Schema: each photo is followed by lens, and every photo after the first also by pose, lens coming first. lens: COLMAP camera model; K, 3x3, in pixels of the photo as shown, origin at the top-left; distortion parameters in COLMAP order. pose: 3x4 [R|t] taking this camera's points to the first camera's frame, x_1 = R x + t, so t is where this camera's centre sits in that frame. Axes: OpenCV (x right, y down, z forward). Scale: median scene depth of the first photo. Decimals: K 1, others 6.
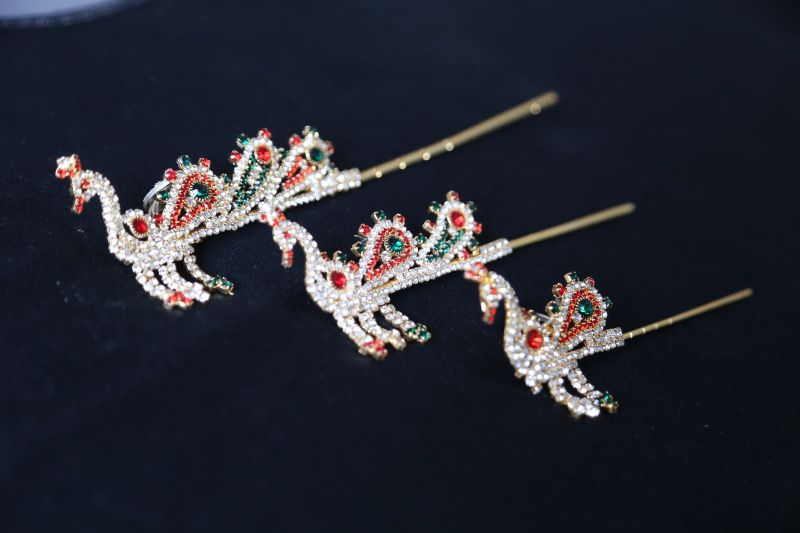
lens RADIAL K [[1678.7, 0, 400.2], [0, 1678.7, 266.5], [0, 0, 1]] dist [0.074444, 0.000000]
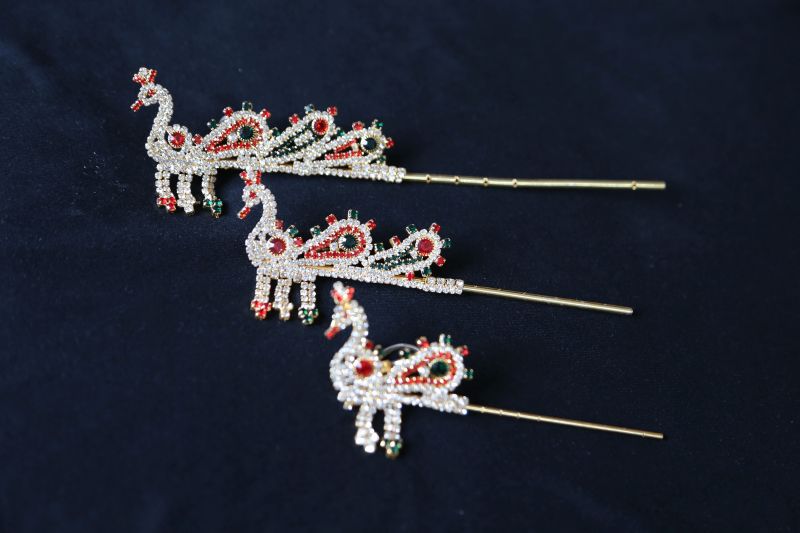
lens RADIAL K [[1302.9, 0, 400.1], [0, 1302.9, 266.5], [0, 0, 1]] dist [-0.060685, 0.000000]
pose [[0.717560, 0.475140, -0.509264, 0.504985], [-0.378235, 0.879799, 0.287910, -0.278919], [0.584848, -0.013971, 0.811023, 0.267463]]
